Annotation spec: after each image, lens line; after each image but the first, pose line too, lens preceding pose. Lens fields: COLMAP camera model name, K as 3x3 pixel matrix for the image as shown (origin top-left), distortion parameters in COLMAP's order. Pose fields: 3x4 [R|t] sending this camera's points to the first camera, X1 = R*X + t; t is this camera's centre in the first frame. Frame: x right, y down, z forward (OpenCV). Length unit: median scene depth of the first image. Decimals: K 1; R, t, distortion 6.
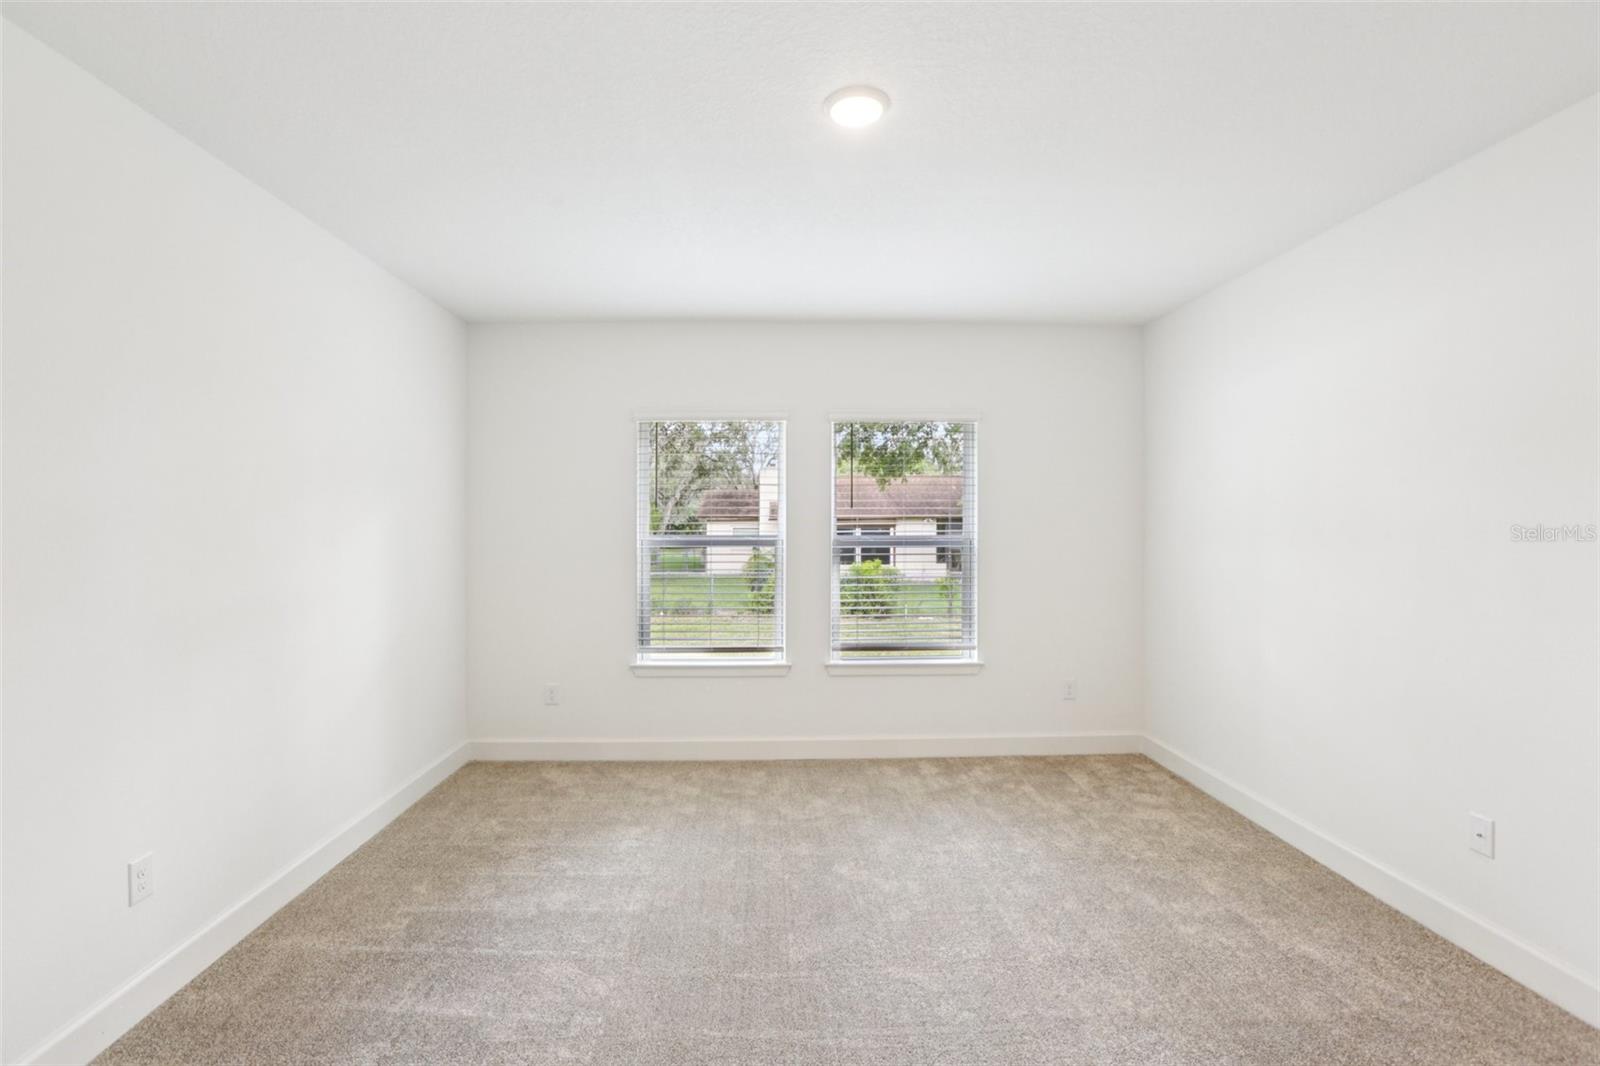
lens RADIAL K [[747.7, 0, 795.5], [0, 747.7, 525.9], [0, 0, 1]] dist [-0.040891, 0.019011]
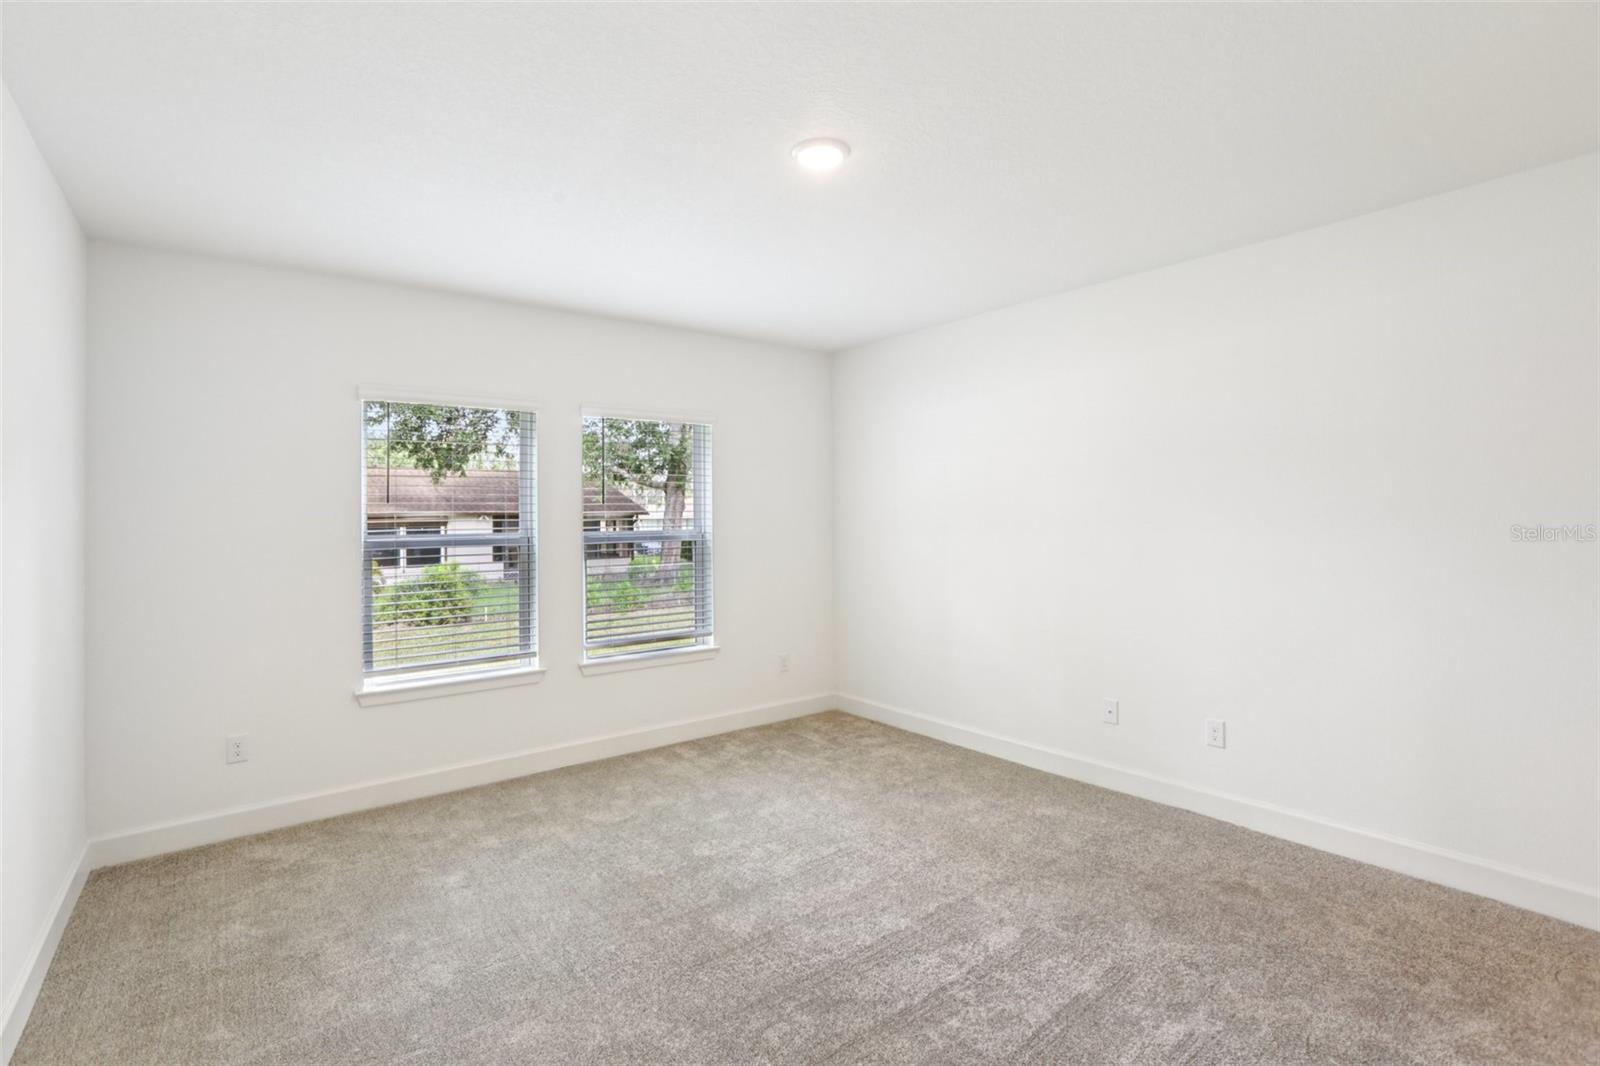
lens RADIAL K [[747.7, 0, 816.6], [0, 747.7, 496.9], [0, 0, 1]] dist [-0.040891, 0.019011]
pose [[0.801841, 0.008933, 0.597470, -0.295334], [0.011731, 0.999460, -0.030688, 0.001787], [-0.597422, 0.031616, 0.801304, 0.044660]]
